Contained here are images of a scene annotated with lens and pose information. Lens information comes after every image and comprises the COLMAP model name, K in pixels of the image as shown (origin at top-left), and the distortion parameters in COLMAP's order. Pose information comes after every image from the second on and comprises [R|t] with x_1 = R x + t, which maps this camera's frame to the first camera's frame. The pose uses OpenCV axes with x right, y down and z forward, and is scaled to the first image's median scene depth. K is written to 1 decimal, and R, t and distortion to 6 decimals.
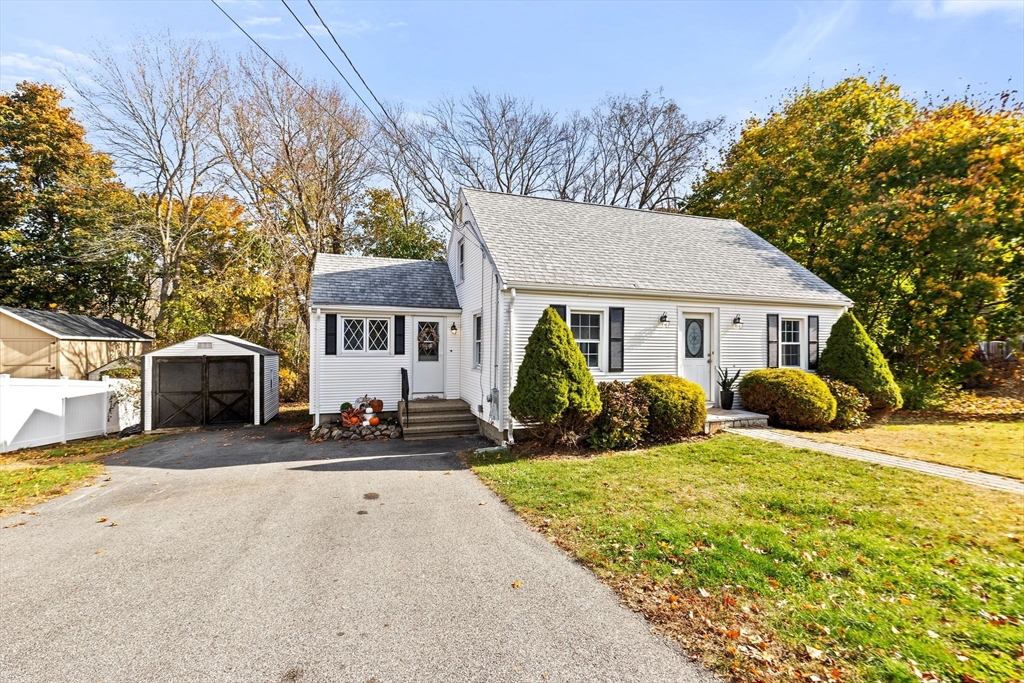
lens RADIAL K [[461.2, 0, 518.6], [0, 461.2, 340.6], [0, 0, 1]] dist [-0.006840, 0.003595]
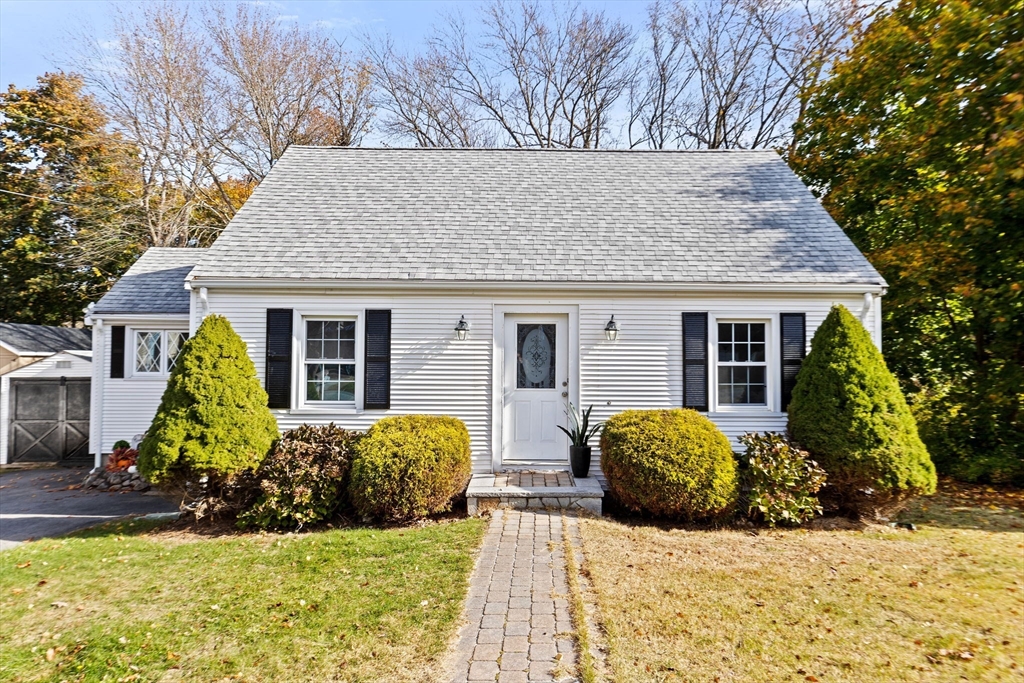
lens RADIAL K [[660.8, 0, 514.8], [0, 660.8, 340.4], [0, 0, 1]] dist [0.008073, 0.007286]
pose [[0.945458, -0.010585, -0.325573, 0.643075], [0.004803, 0.999816, -0.018559, -0.009771], [0.325709, 0.015983, 0.945335, 0.169060]]
